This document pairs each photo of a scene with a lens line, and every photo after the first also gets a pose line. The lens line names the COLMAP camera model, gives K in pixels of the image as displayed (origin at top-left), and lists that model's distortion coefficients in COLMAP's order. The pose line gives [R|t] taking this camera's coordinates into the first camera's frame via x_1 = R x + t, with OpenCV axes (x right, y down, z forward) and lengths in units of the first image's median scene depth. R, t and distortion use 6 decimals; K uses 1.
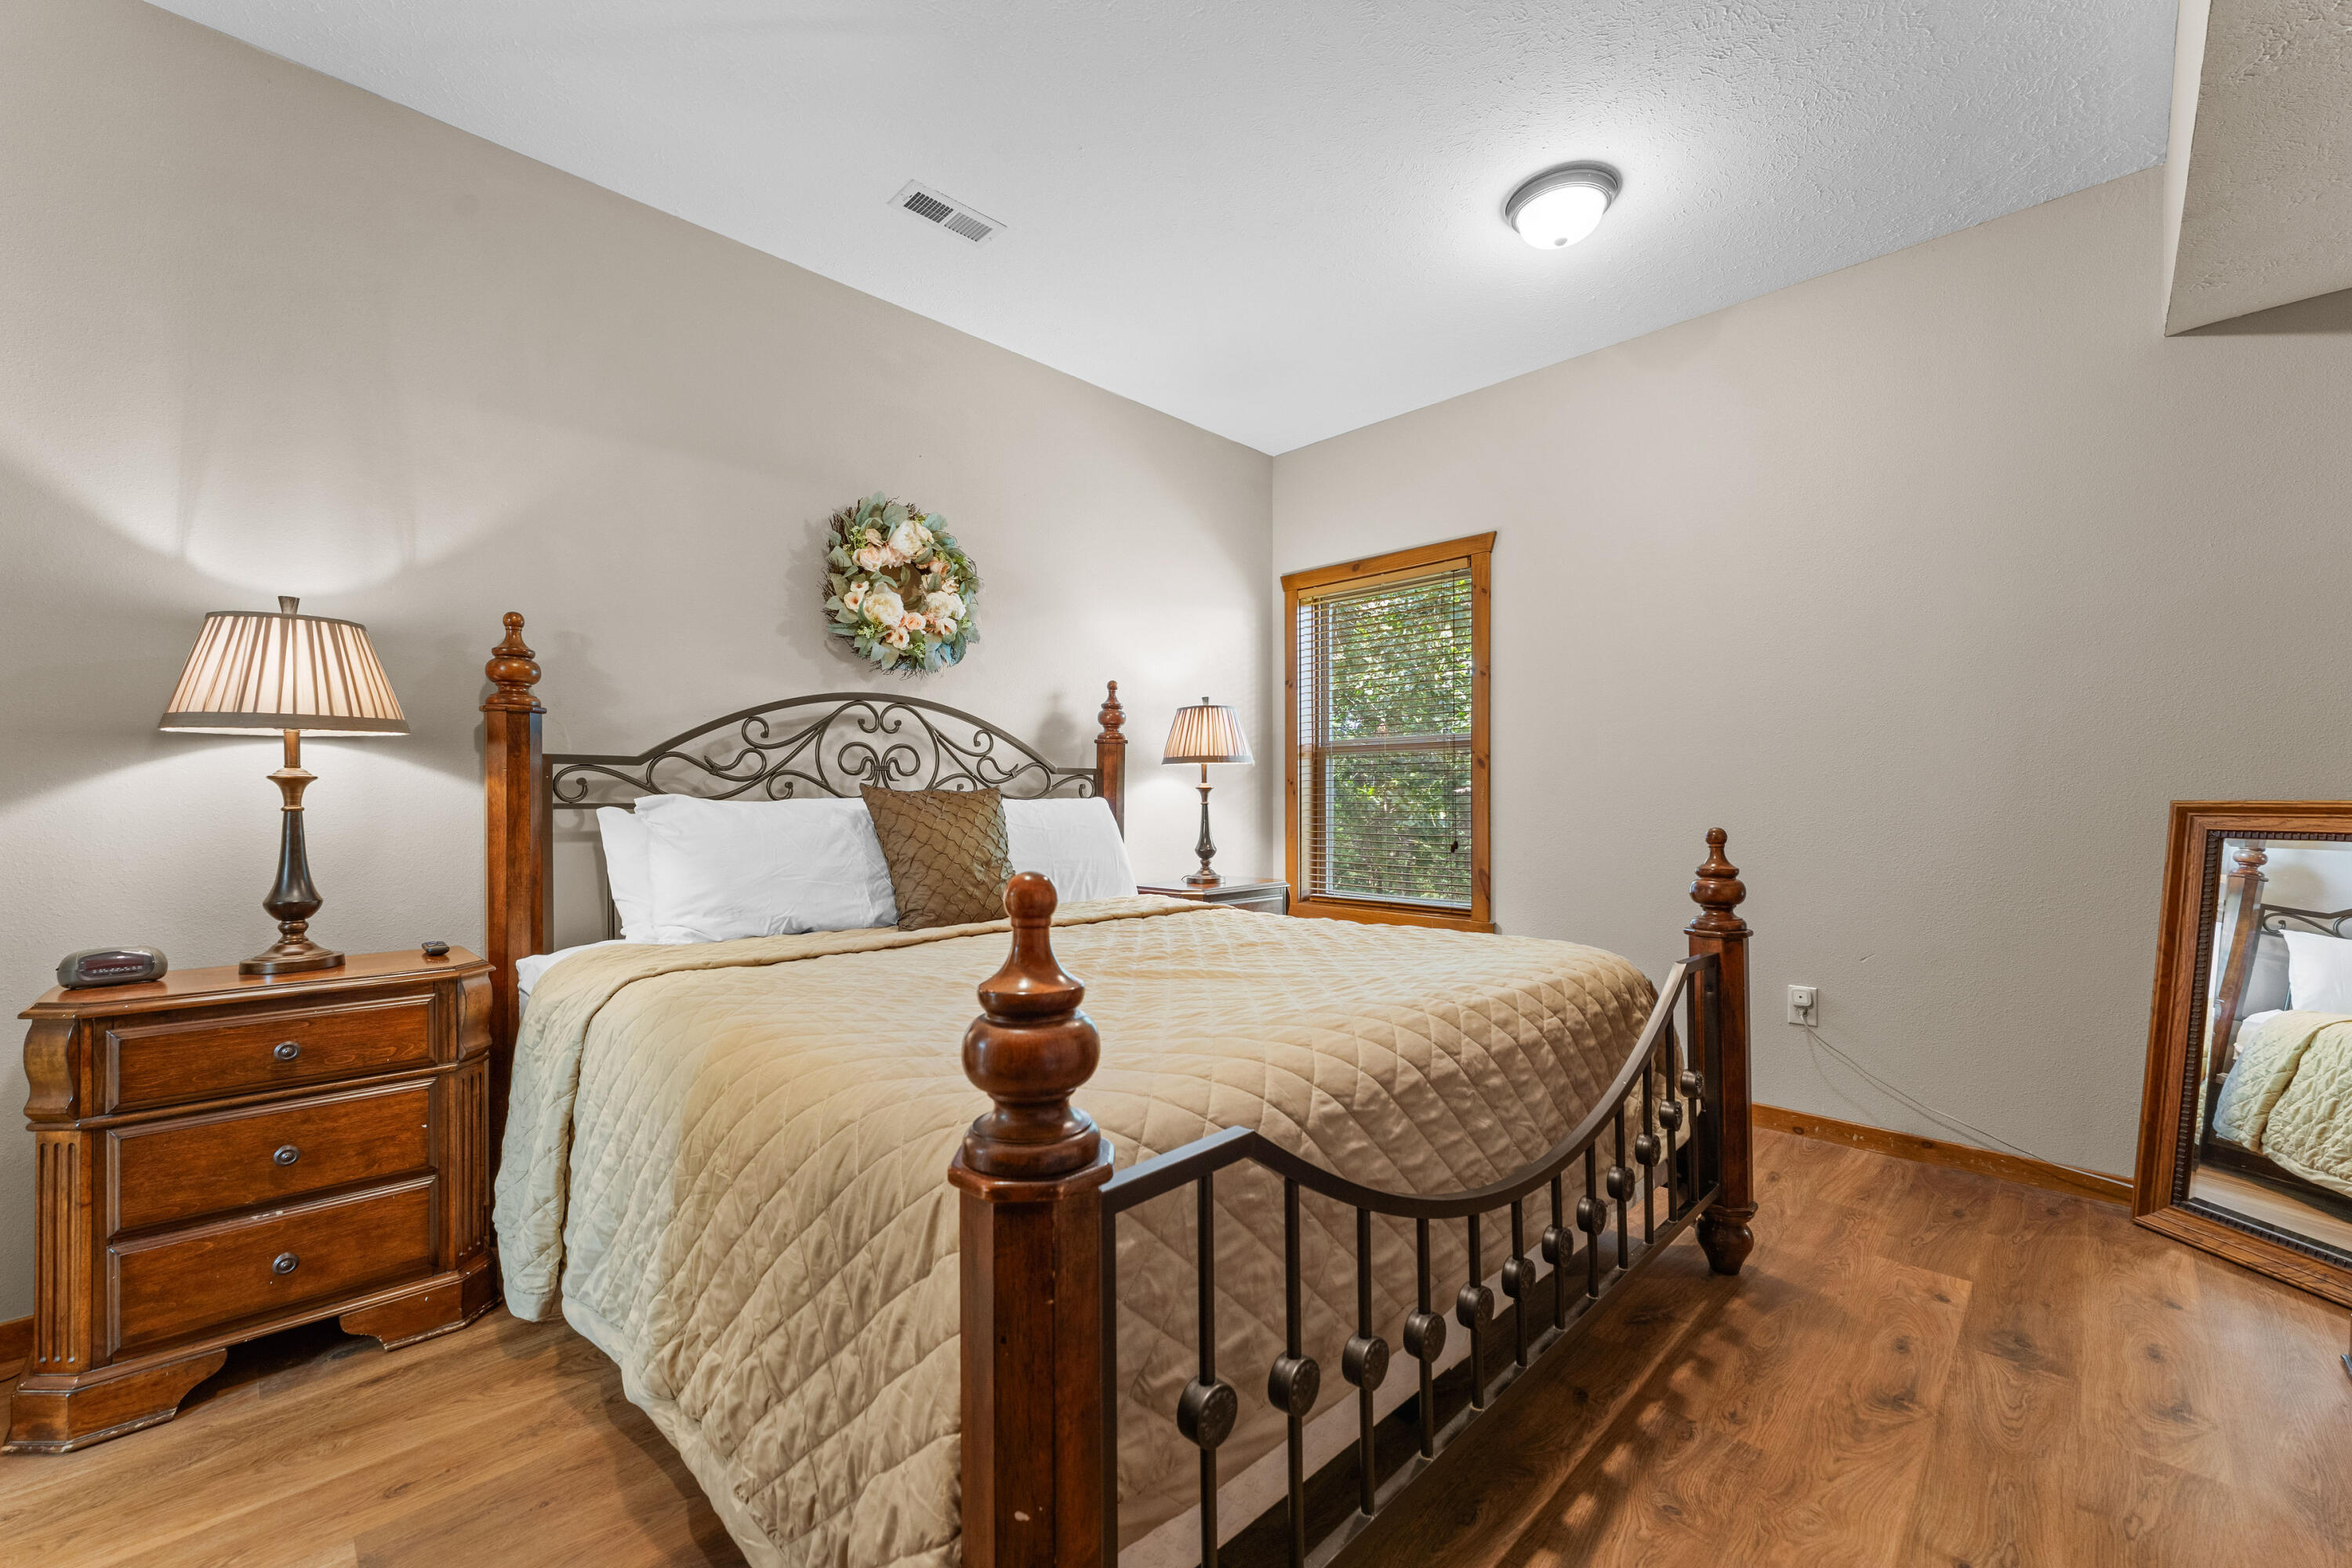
lens RADIAL K [[942.6, 0, 1187.9], [0, 942.6, 795.3], [0, 0, 1]] dist [-0.000285, -0.000023]
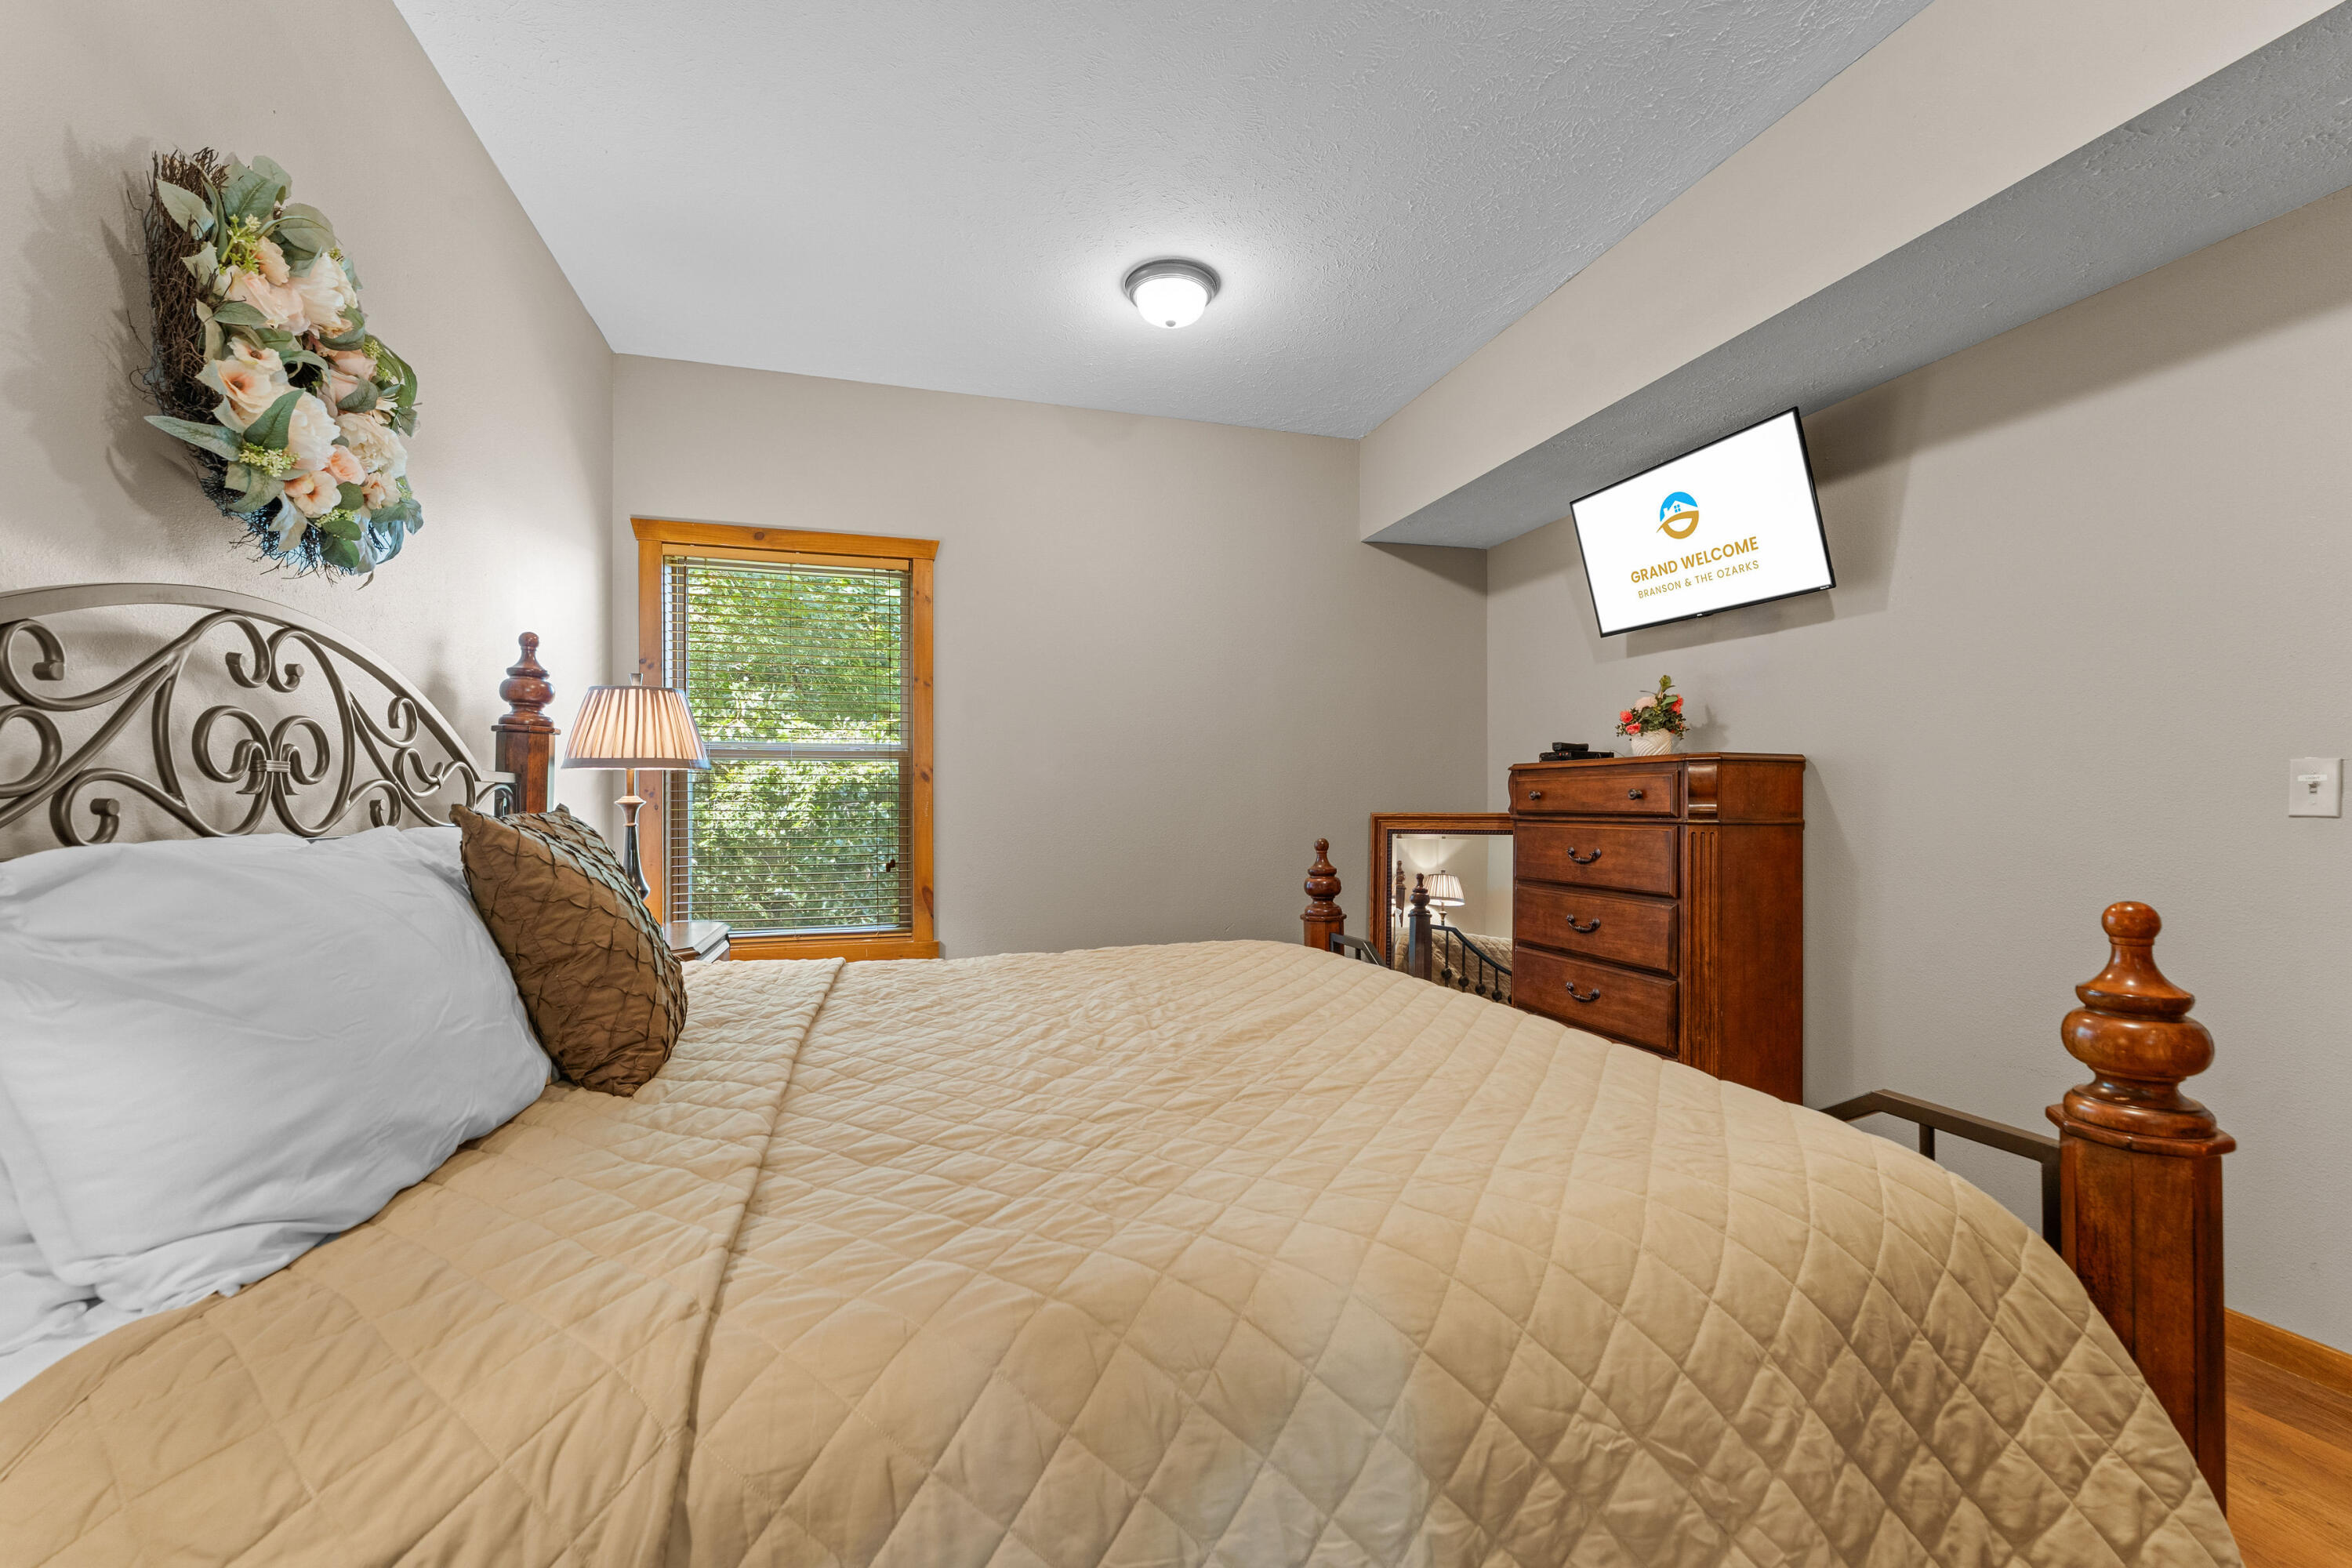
lens RADIAL K [[927.1, 0, 1145.6], [0, 927.1, 791.6], [0, 0, 1]] dist [0.000983, 0.000185]
pose [[0.498946, 0.008411, 0.866593, -0.519543], [-0.003875, 0.999965, -0.007474, -0.015536], [-0.866625, 0.000371, 0.498960, 0.425067]]
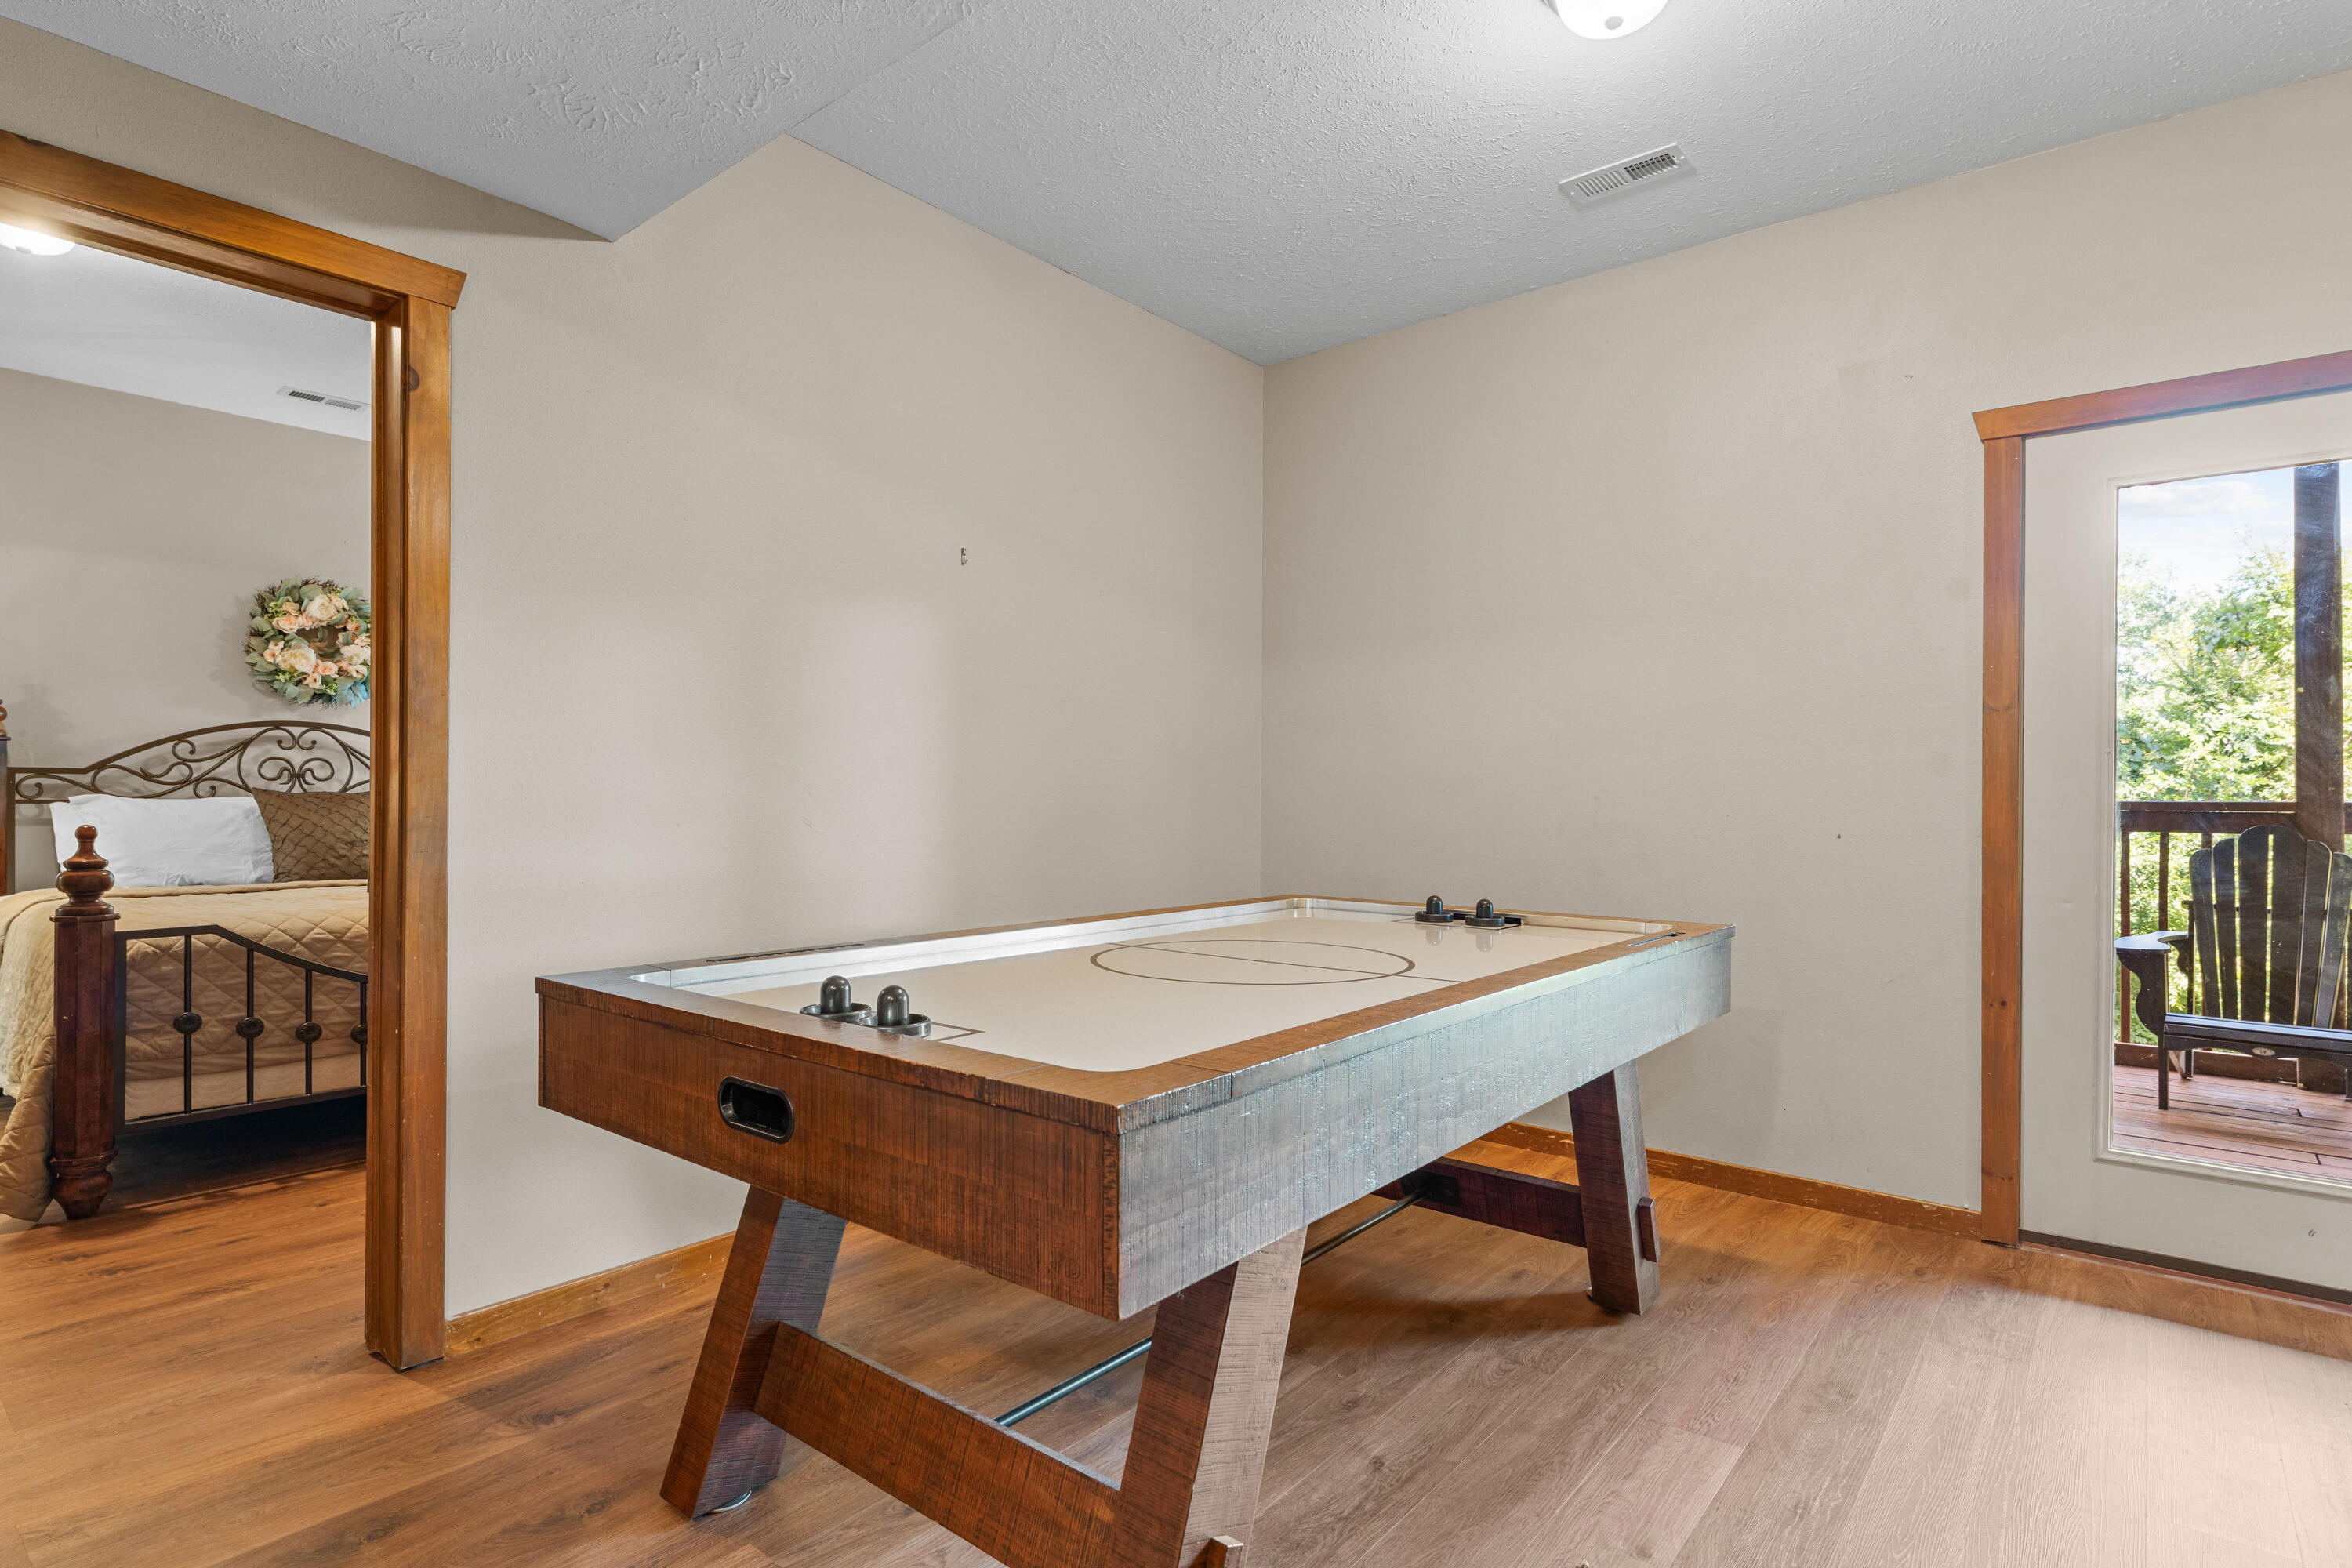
lens RADIAL K [[1184.1, 0, 1170.0], [0, 1184.1, 791.8], [0, 0, 1]] dist [0.001757, 0.000417]
pose [[0.996123, 0.008298, 0.087579, 0.819101], [-0.008201, 0.999965, -0.001468, -0.013417], [-0.087588, 0.000745, 0.996156, -0.862928]]
